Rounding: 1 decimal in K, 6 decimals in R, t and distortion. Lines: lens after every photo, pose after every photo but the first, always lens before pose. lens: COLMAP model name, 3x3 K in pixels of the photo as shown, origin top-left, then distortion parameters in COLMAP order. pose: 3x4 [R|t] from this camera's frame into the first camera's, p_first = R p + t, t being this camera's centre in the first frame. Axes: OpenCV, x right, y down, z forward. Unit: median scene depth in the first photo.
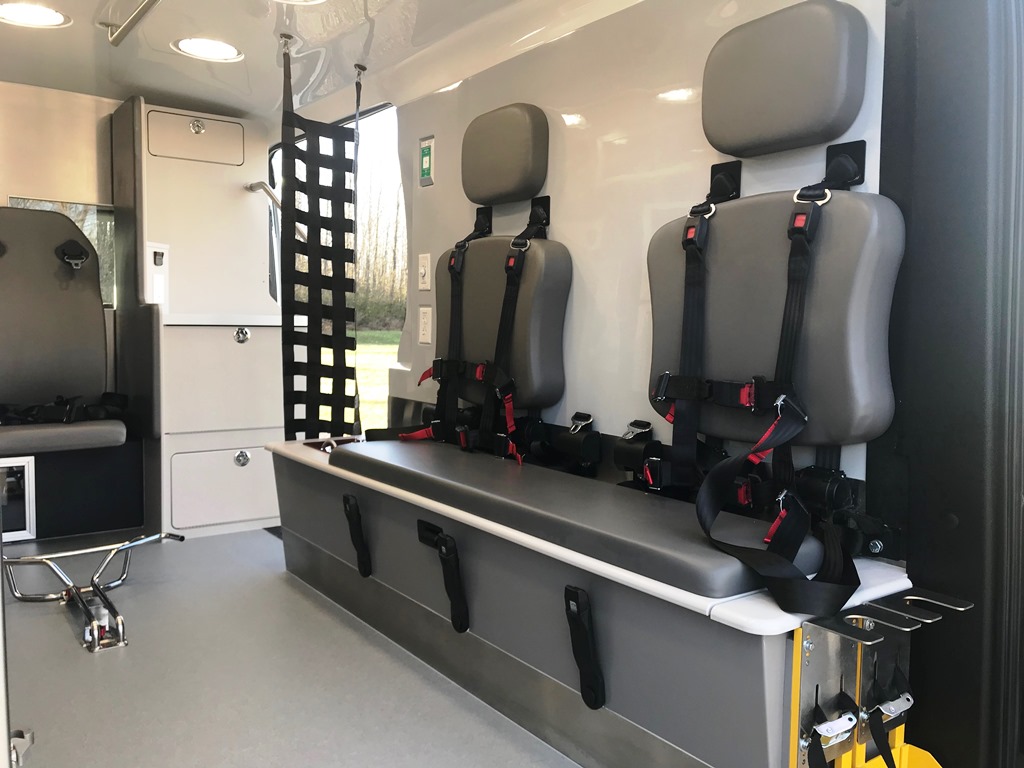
lens RADIAL K [[843.7, 0, 513.6], [0, 843.7, 378.2], [0, 0, 1]] dist [0.046389, -0.062853]
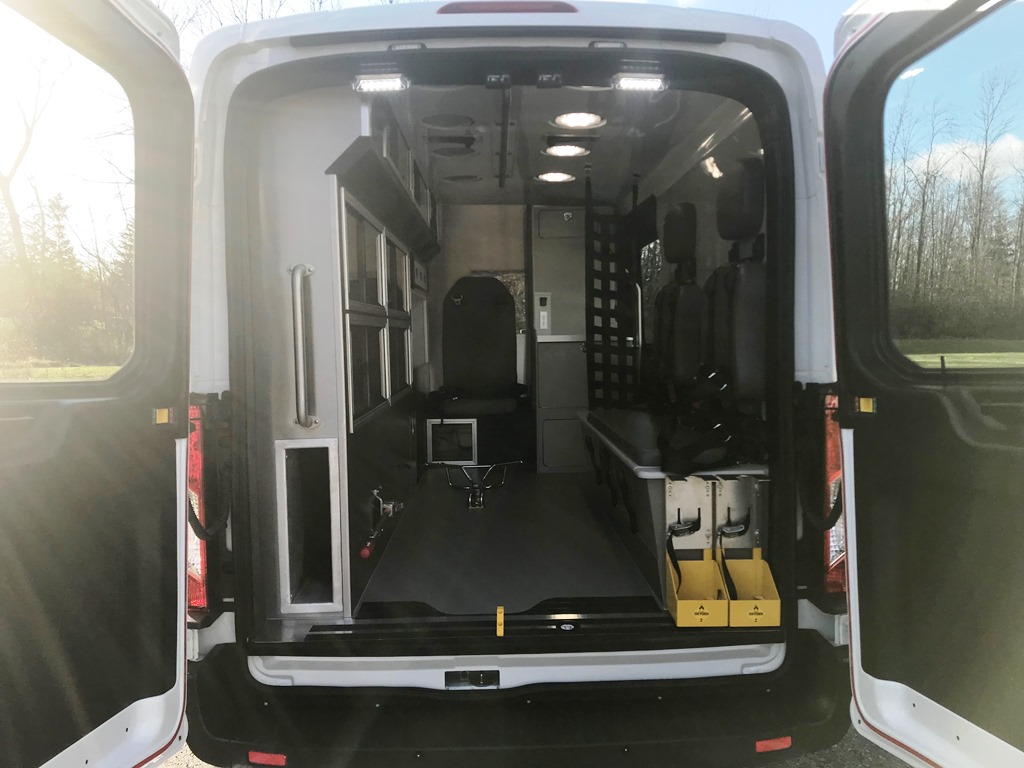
lens RADIAL K [[843.7, 0, 510.9], [0, 843.7, 381.6], [0, 0, 1]] dist [0.046389, -0.062853]
pose [[0.818671, 0.004222, -0.574248, 0.535475], [-0.010520, 0.999915, -0.007647, 0.030378], [0.574167, 0.012301, 0.818646, -0.418769]]
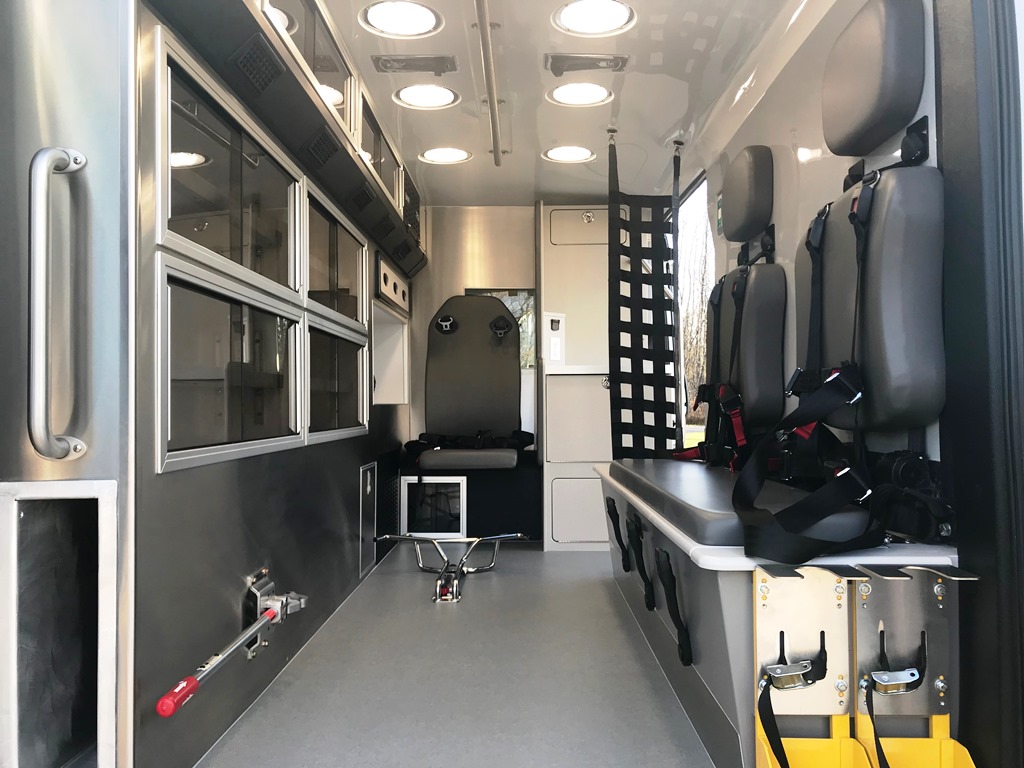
lens RADIAL K [[843.7, 0, 511.6], [0, 843.7, 380.9], [0, 0, 1]] dist [0.046389, -0.062853]
pose [[0.797765, -0.037863, -0.601778, 0.322604], [-0.023917, 0.995254, -0.094327, 0.070792], [0.602493, 0.089644, 0.793074, -0.025570]]
